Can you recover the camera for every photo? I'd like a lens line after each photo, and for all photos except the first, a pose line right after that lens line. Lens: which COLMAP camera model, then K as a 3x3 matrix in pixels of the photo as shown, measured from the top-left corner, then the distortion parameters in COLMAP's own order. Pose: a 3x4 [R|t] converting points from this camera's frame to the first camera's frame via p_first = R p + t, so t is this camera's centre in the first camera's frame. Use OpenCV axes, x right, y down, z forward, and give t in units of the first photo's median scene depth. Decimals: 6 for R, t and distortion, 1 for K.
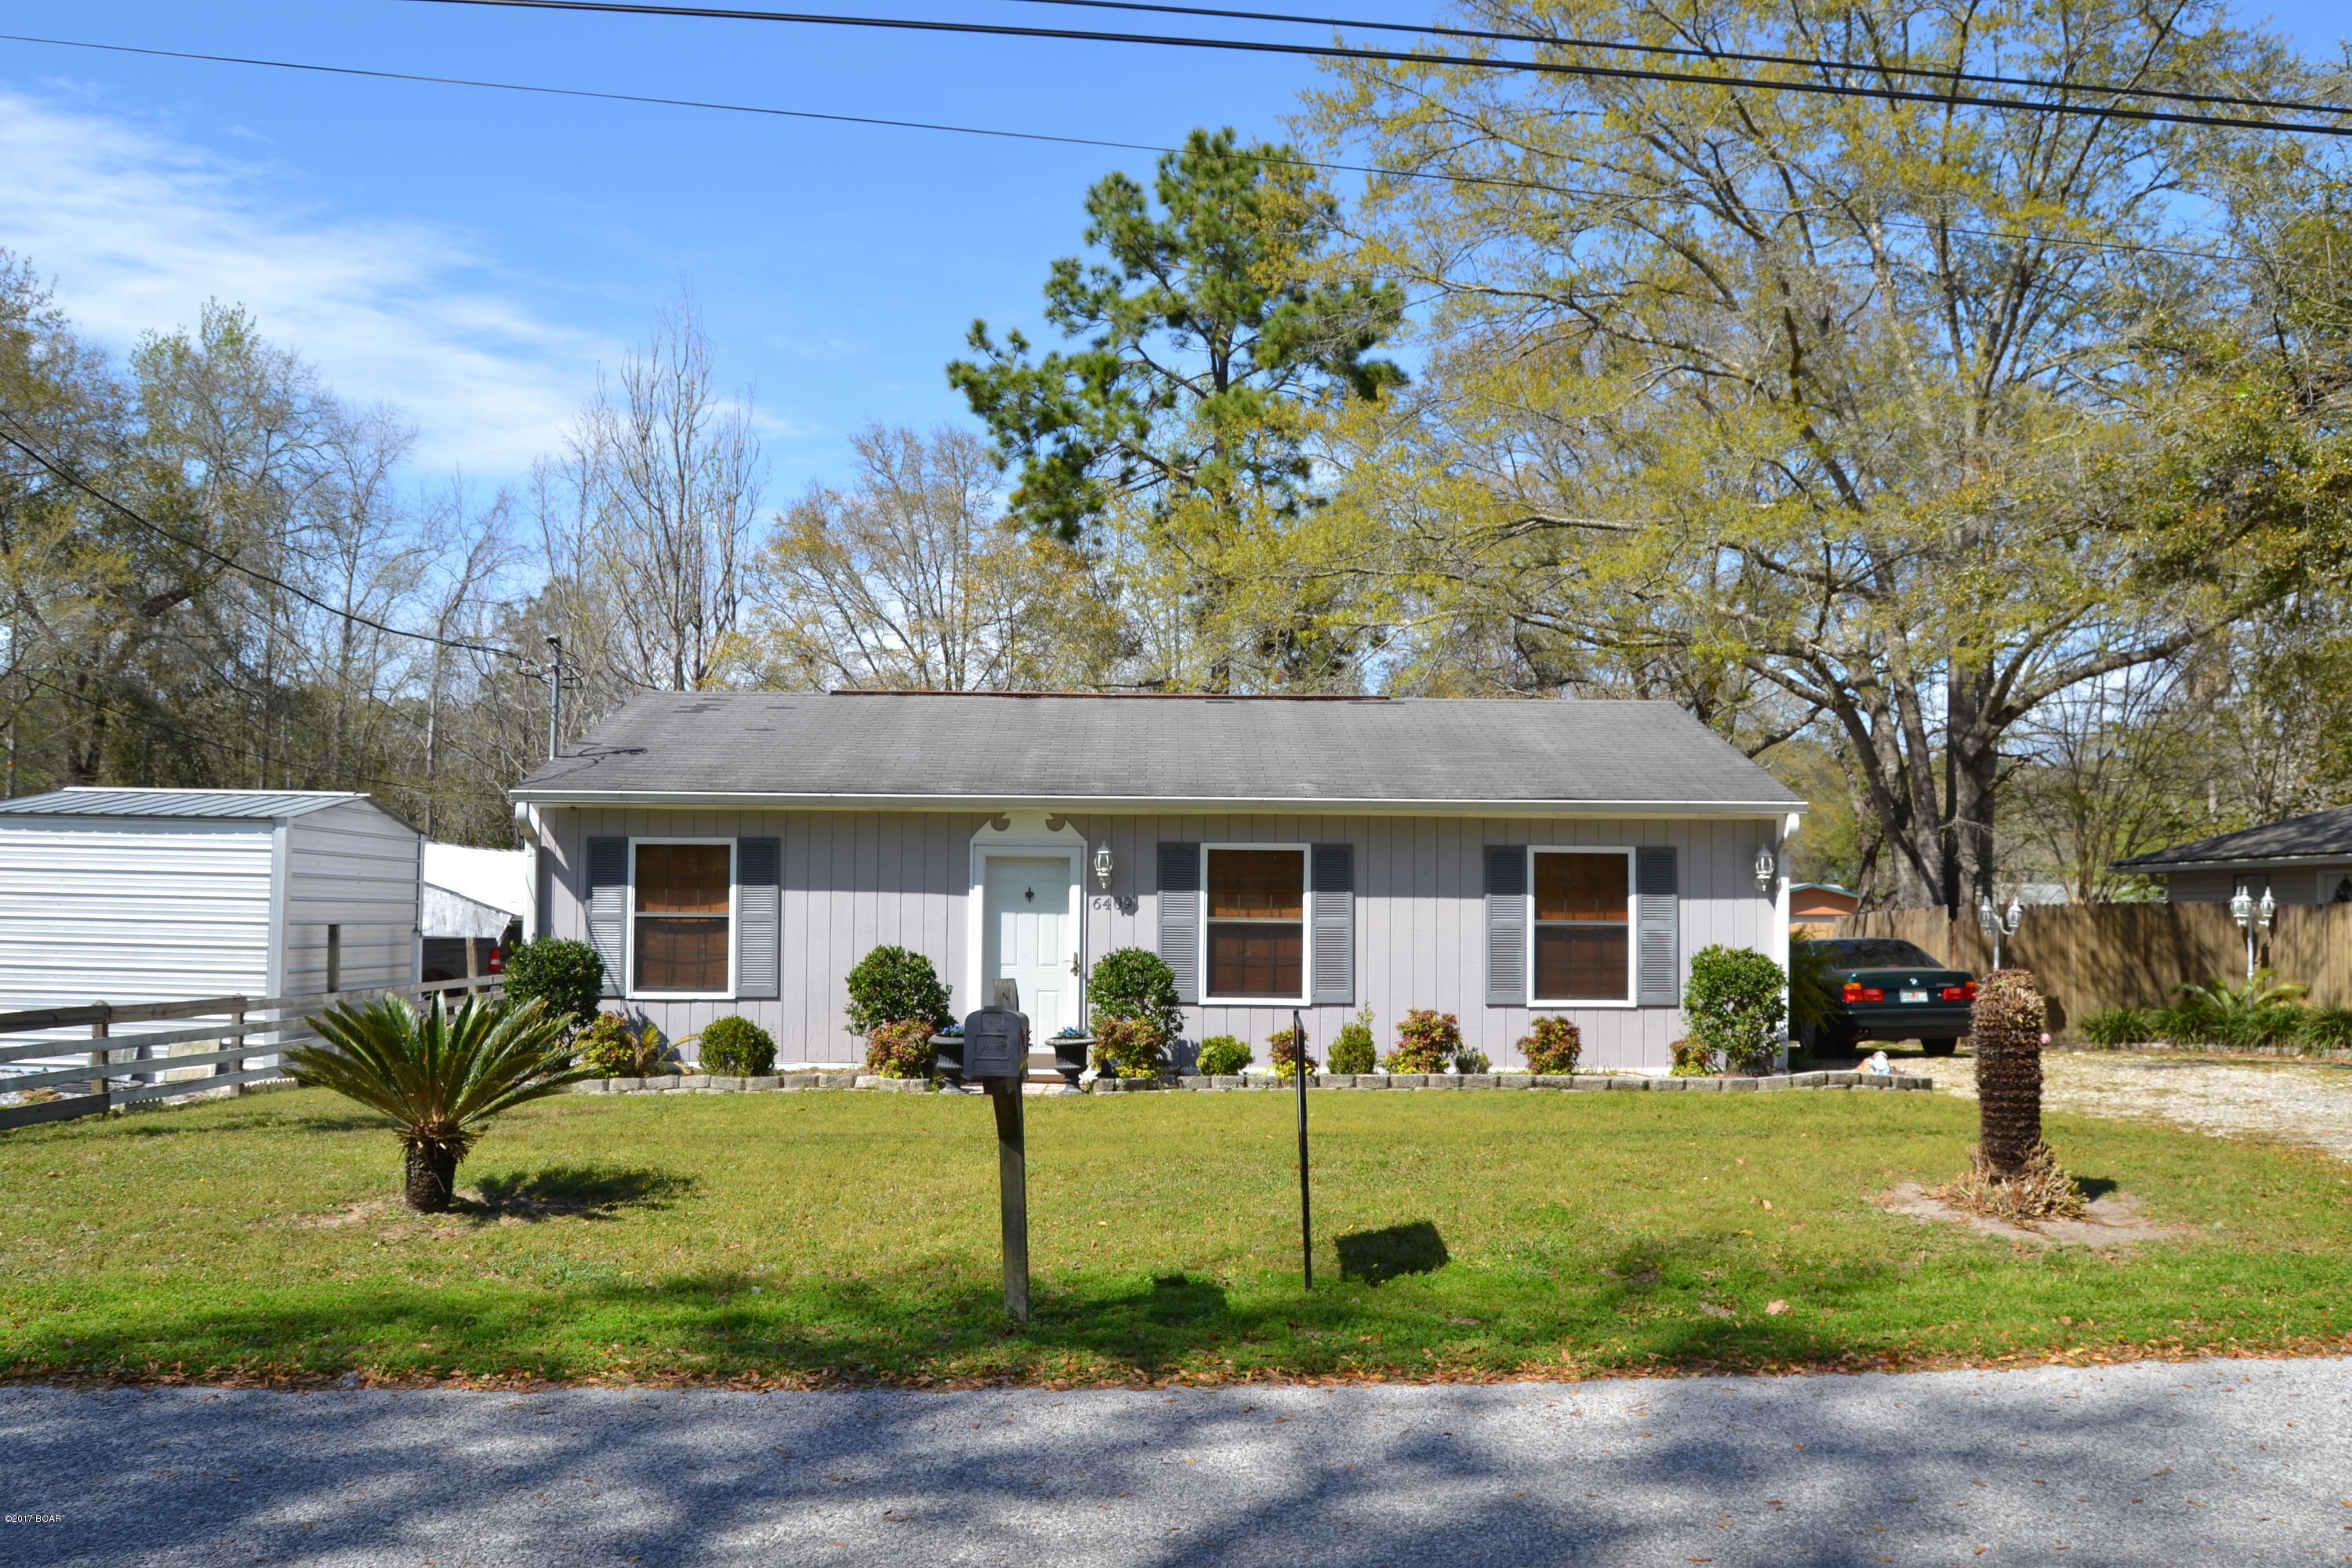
lens RADIAL K [[1875.7, 0, 1179.4], [0, 1875.7, 778.4], [0, 0, 1]] dist [-0.087323, 0.033205]
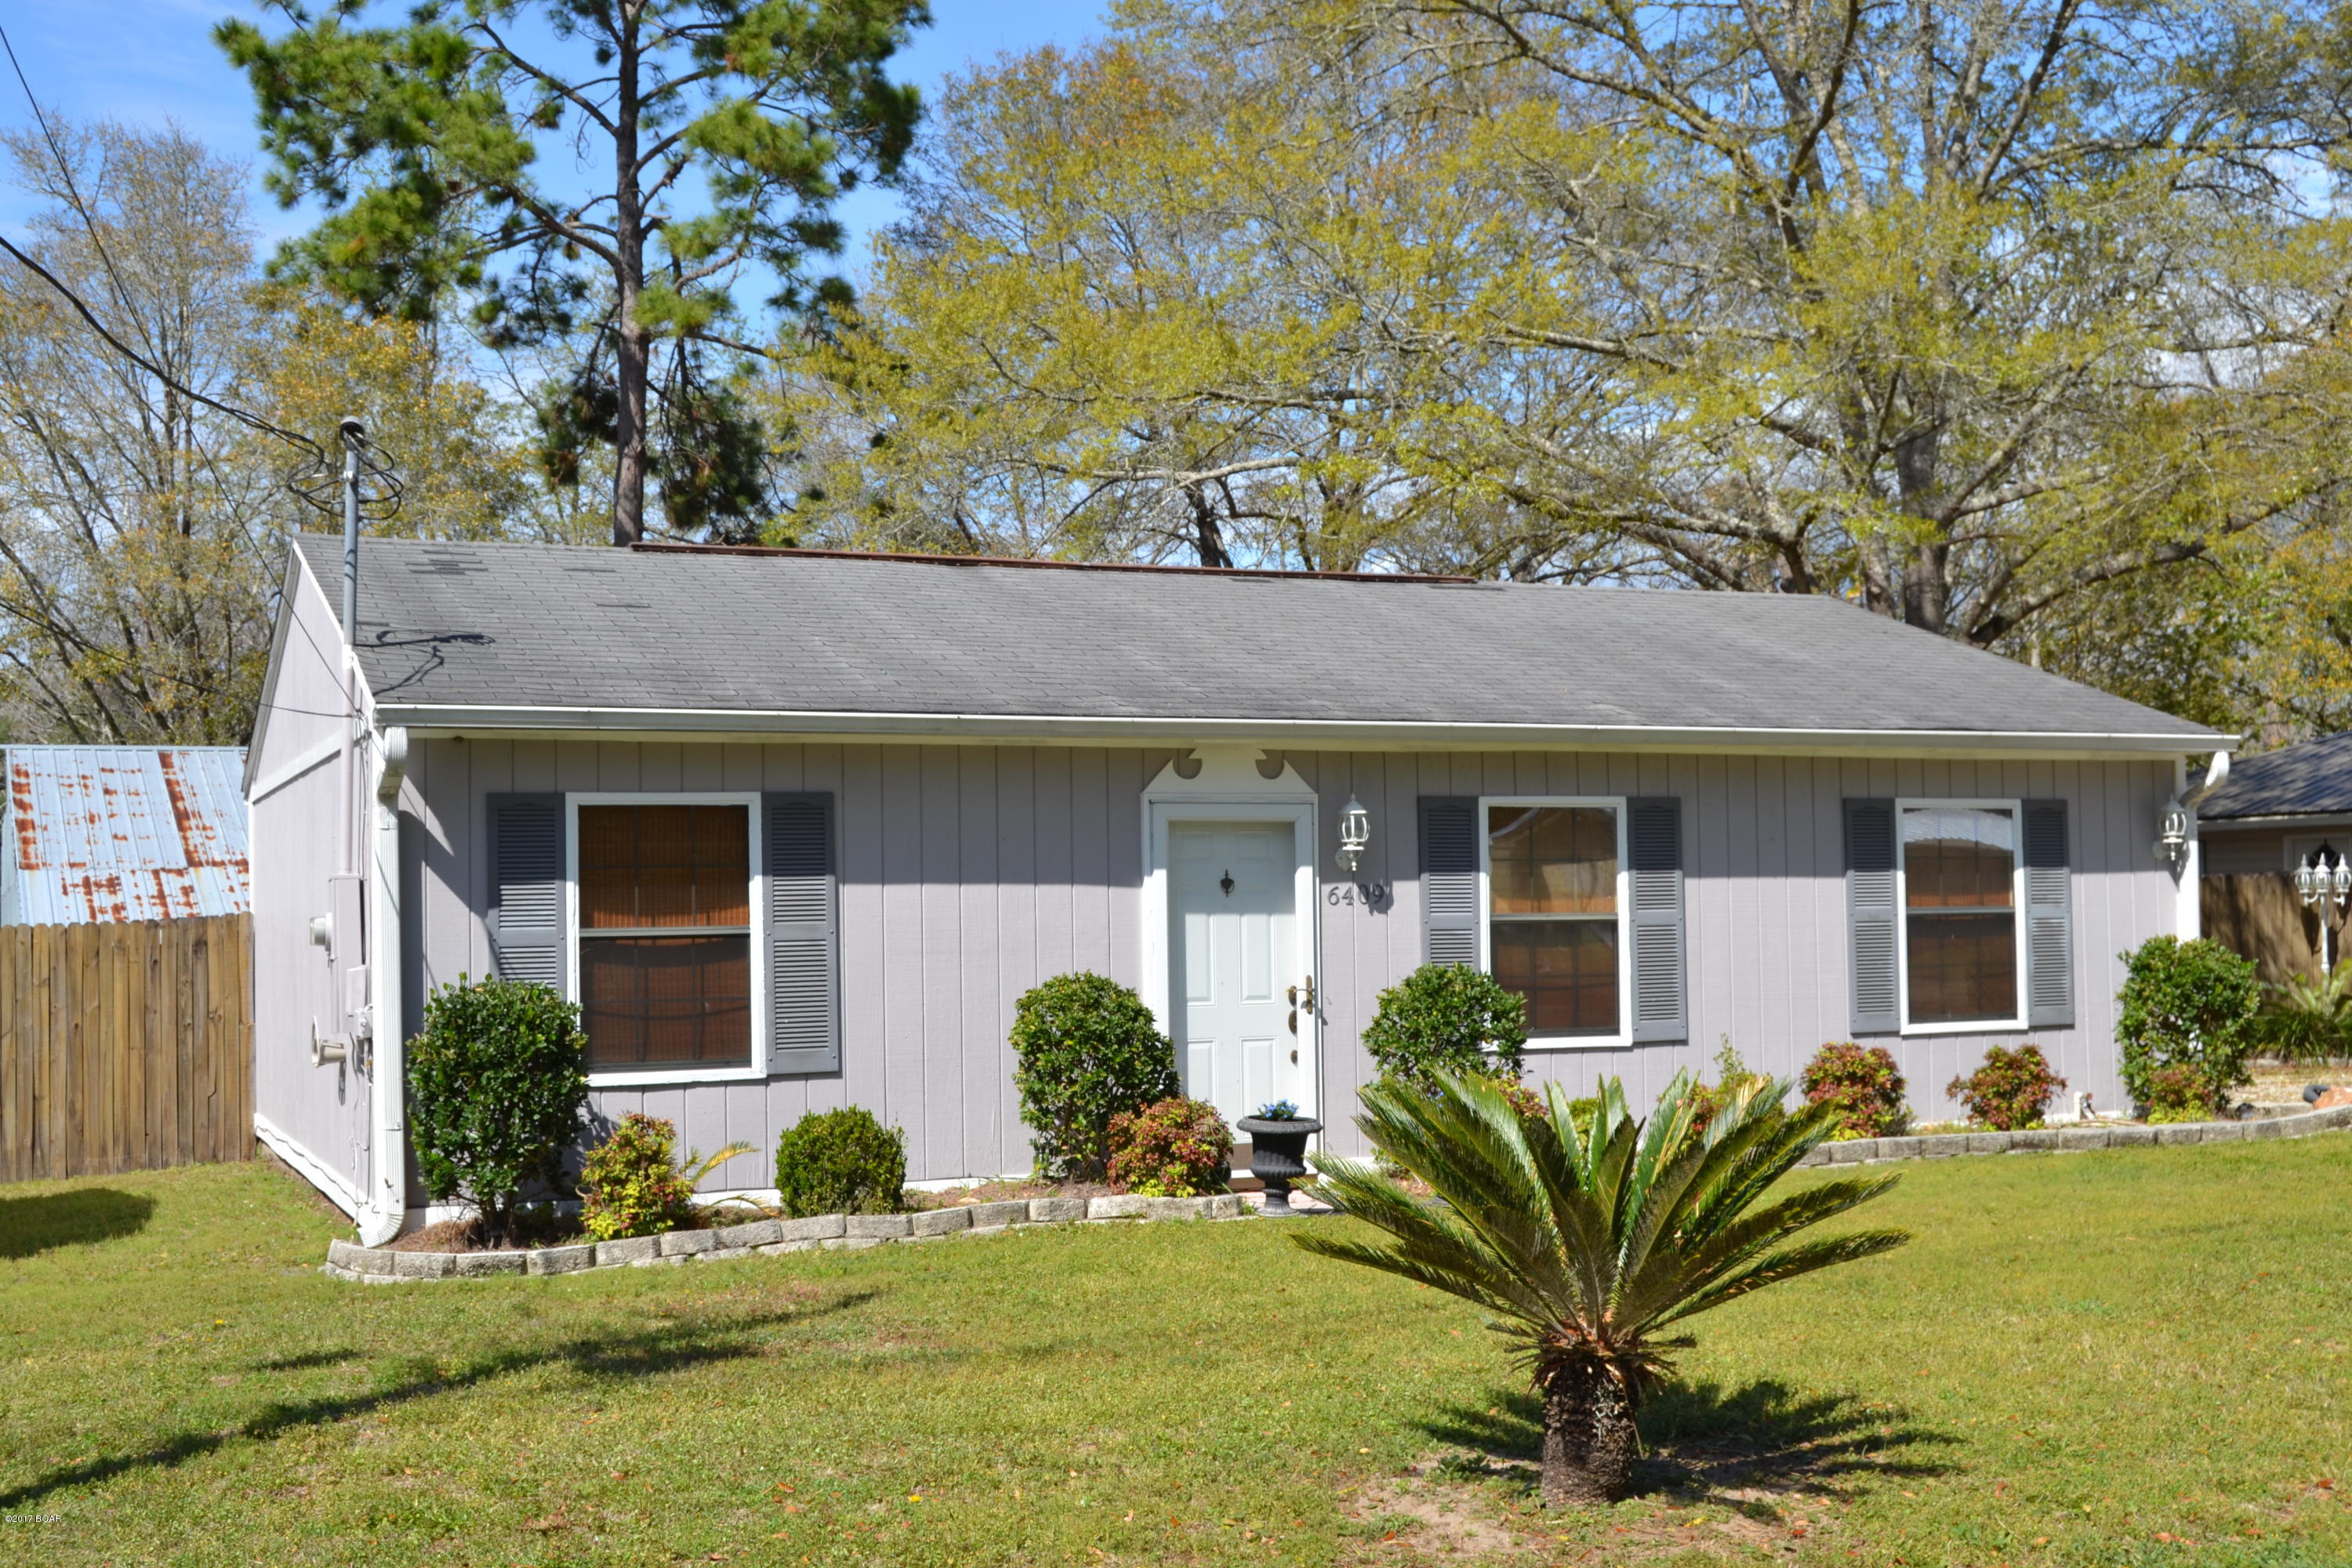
lens RADIAL K [[2672.1, 0, 1185.3], [0, 2672.1, 784.5], [0, 0, 1]] dist [-0.068052, 0.000000]
pose [[0.923715, -0.003389, 0.383064, -0.426707], [-0.006403, 0.999685, 0.024284, 0.008989], [-0.383026, -0.024884, 0.923402, 0.205301]]
